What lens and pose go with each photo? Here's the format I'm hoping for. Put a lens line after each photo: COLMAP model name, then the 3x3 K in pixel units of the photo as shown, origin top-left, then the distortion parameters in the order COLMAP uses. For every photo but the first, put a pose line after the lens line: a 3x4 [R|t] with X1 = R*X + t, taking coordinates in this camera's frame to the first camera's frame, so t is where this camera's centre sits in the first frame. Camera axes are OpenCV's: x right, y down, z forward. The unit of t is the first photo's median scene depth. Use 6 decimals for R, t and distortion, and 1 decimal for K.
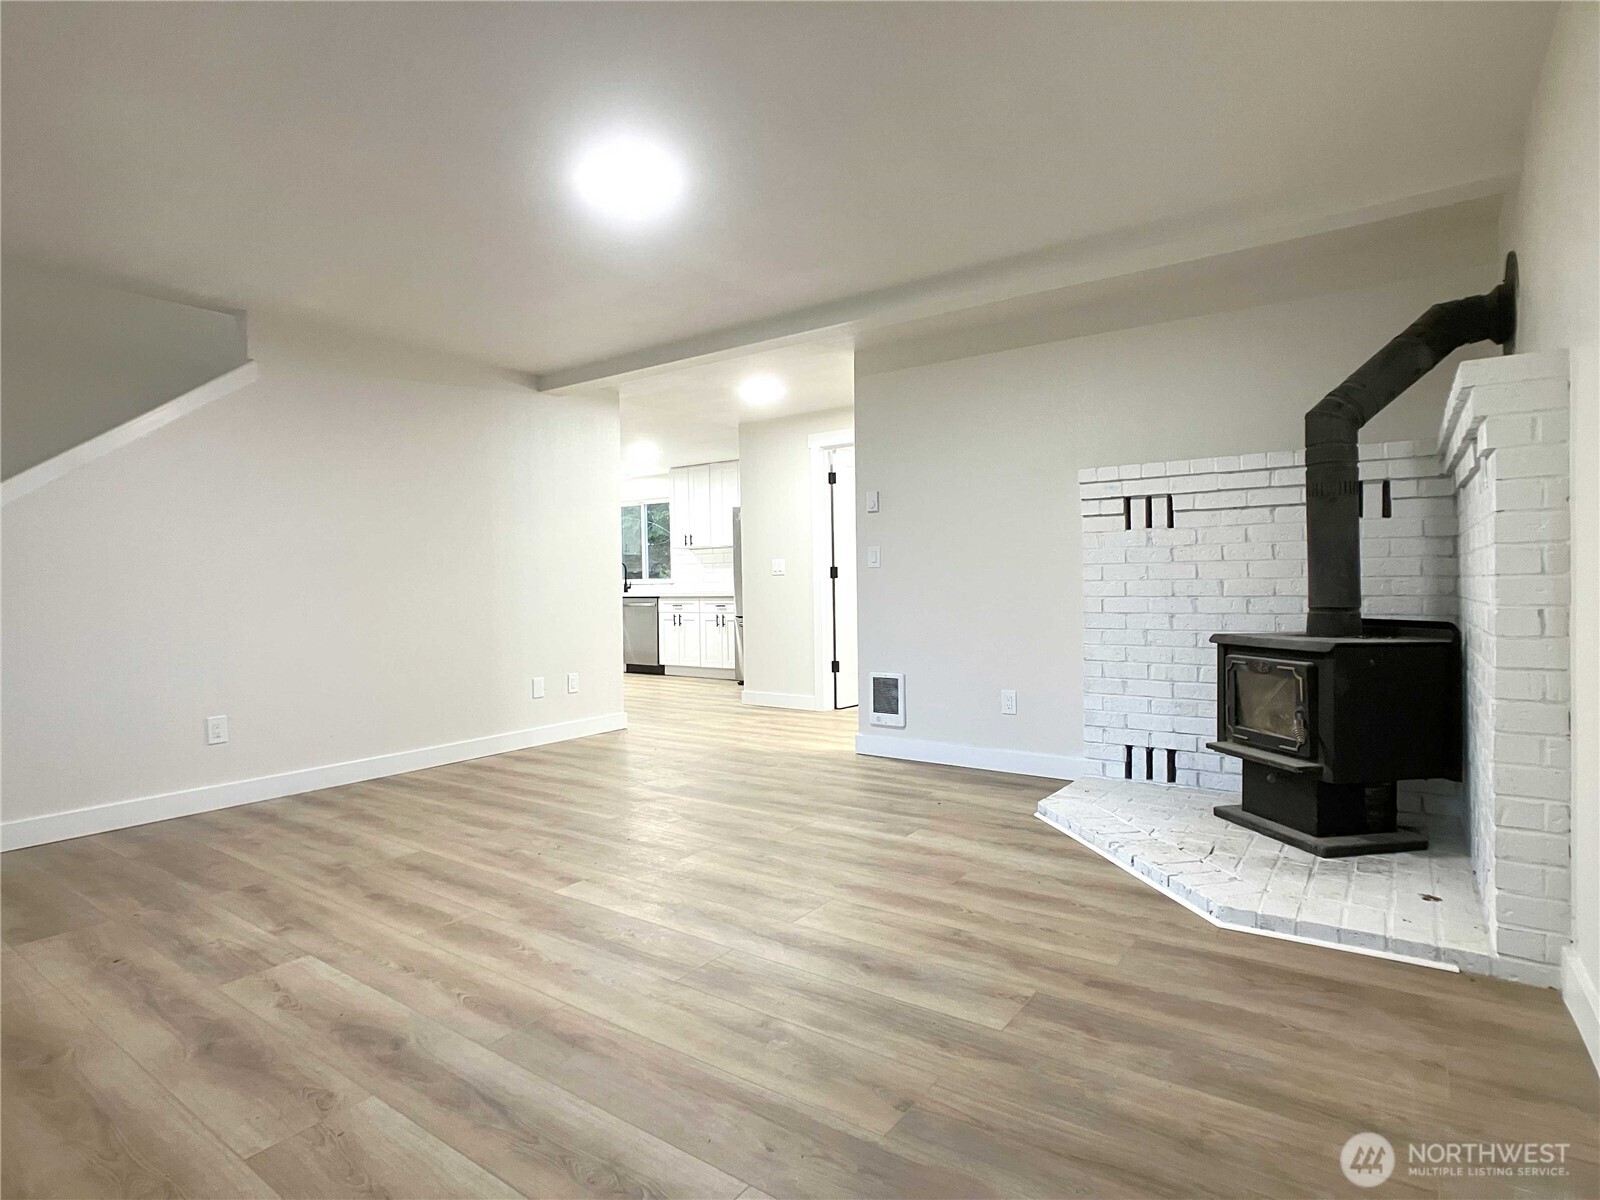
lens RADIAL K [[845.3, 0, 800.2], [0, 845.3, 592.1], [0, 0, 1]] dist [-0.027607, 0.013289]
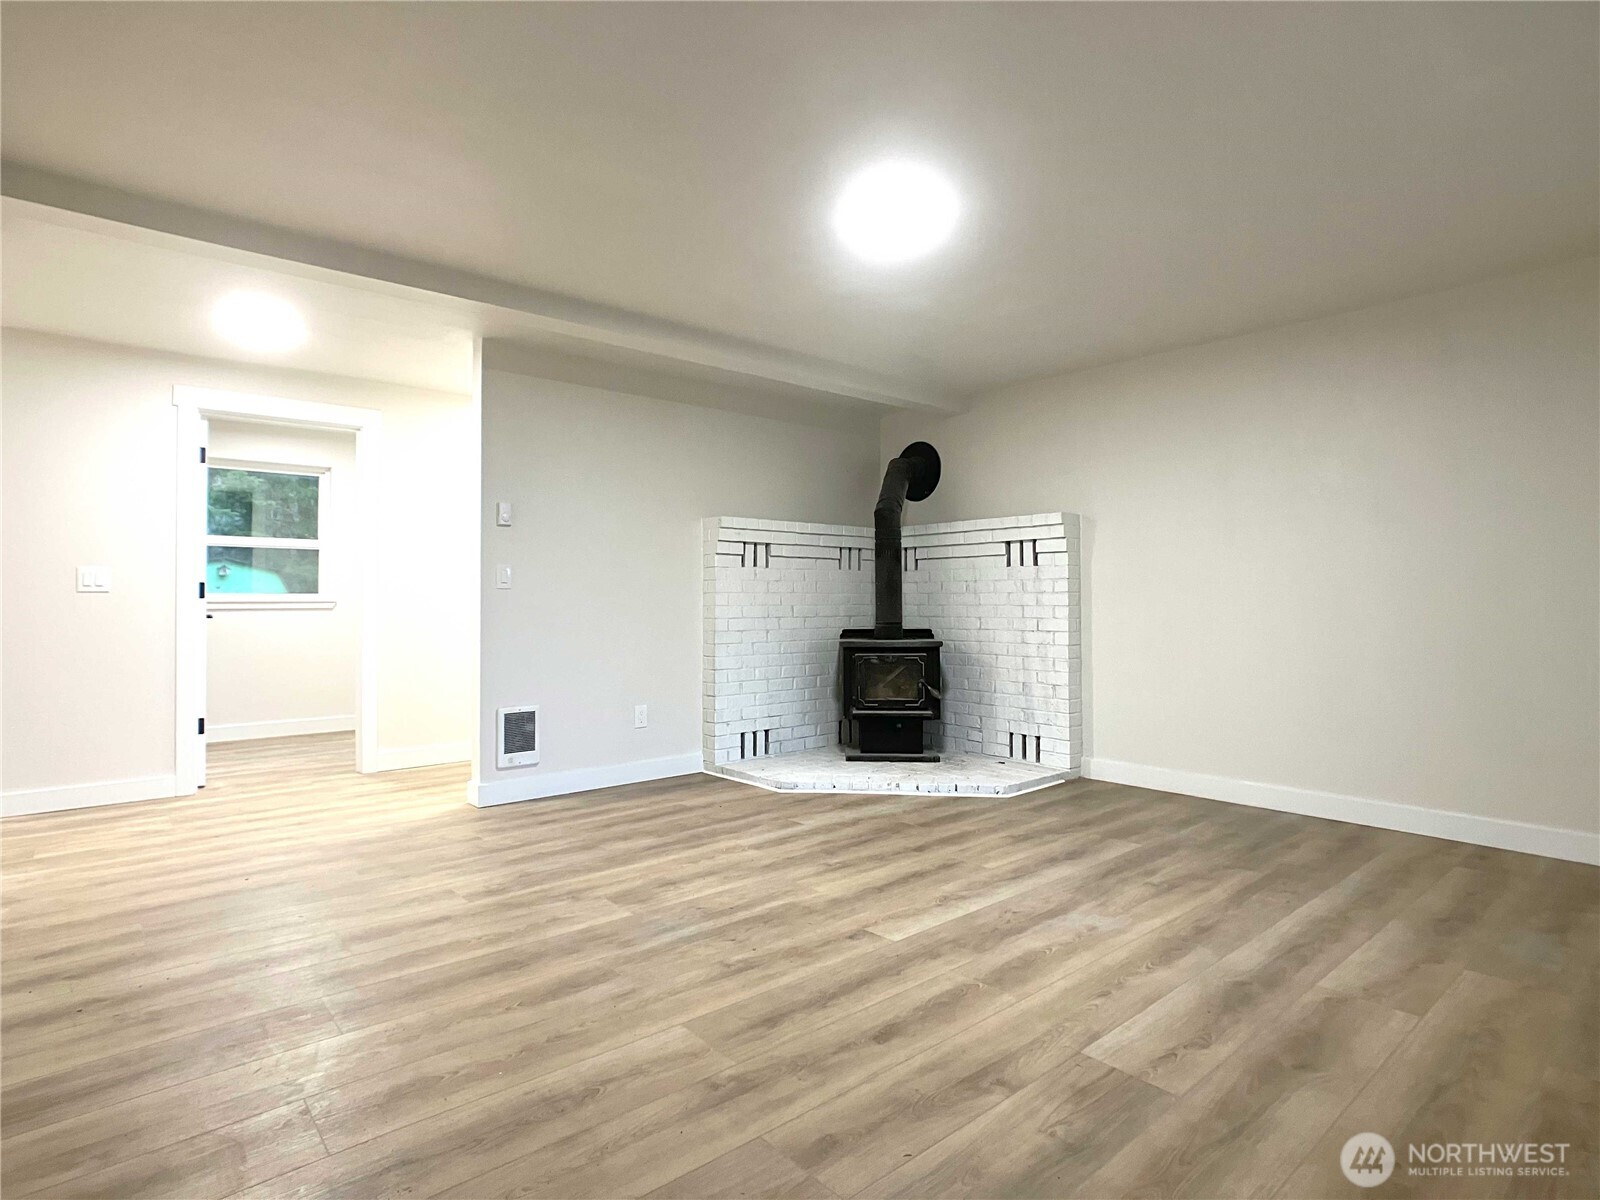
lens RADIAL K [[830.9, 0, 800.5], [0, 830.9, 560.8], [0, 0, 1]] dist [-0.003261, -0.013513]
pose [[0.239928, 0.066471, 0.968512, -1.116136], [0.008062, 0.997482, -0.070456, 0.010901], [-0.970757, 0.024712, 0.238788, 0.811053]]
